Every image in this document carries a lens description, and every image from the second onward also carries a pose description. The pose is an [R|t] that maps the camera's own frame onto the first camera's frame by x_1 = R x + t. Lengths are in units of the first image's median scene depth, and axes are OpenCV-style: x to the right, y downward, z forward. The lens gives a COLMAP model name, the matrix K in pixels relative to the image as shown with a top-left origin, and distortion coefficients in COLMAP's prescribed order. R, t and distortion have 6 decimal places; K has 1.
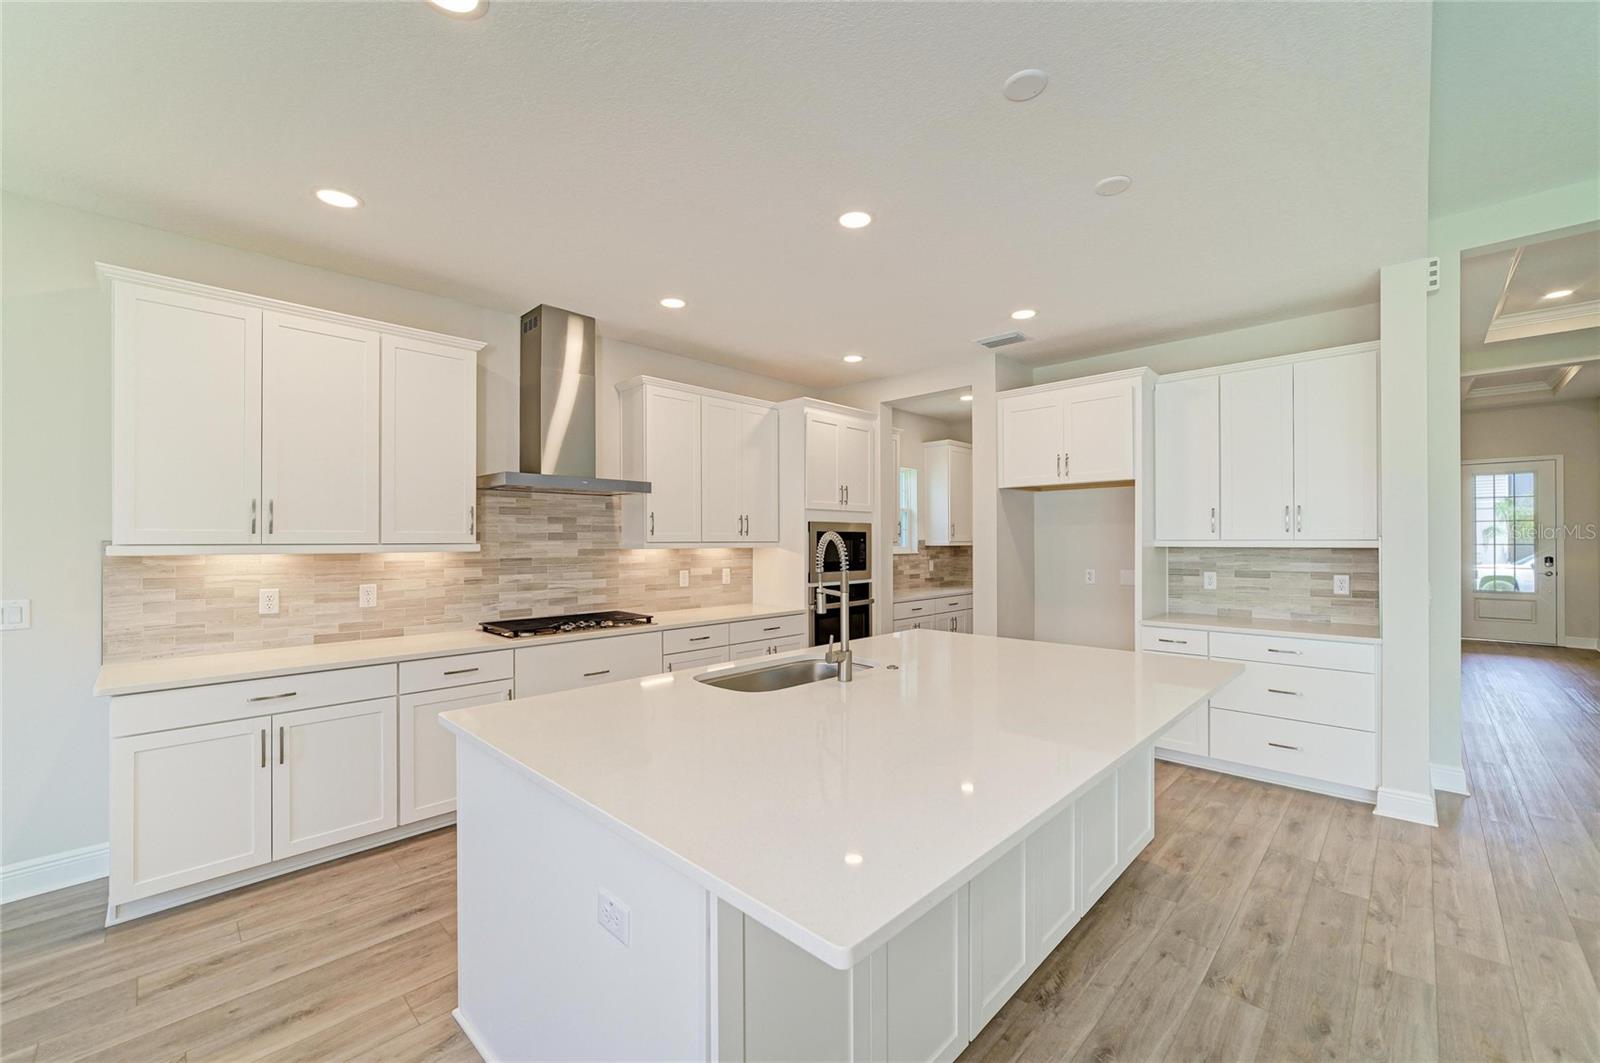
lens RADIAL K [[623.3, 0, 796.3], [0, 623.3, 538.8], [0, 0, 1]] dist [-0.018063, 0.006175]
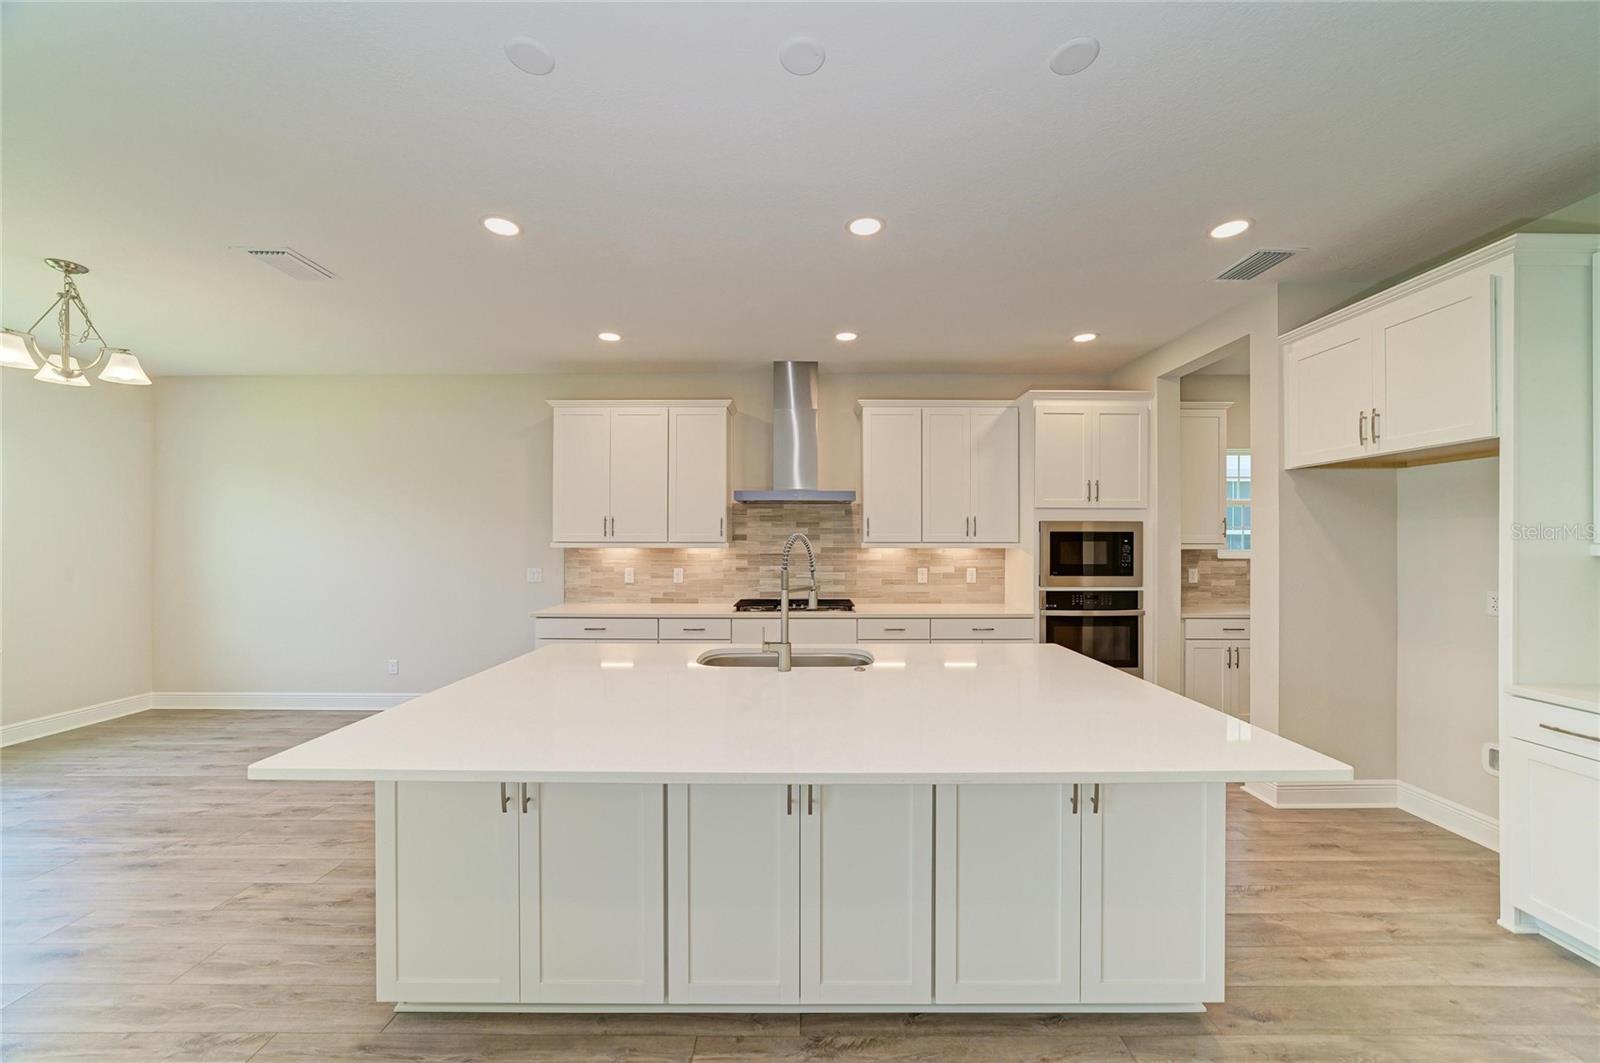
lens RADIAL K [[563.3, 0, 809.7], [0, 563.3, 538.8], [0, 0, 1]] dist [-0.019129, 0.000120]
pose [[0.710365, 0.002085, -0.703830, 0.416871], [-0.001396, 0.999998, 0.001554, -0.002291], [0.703832, -0.000121, 0.710366, 0.174682]]
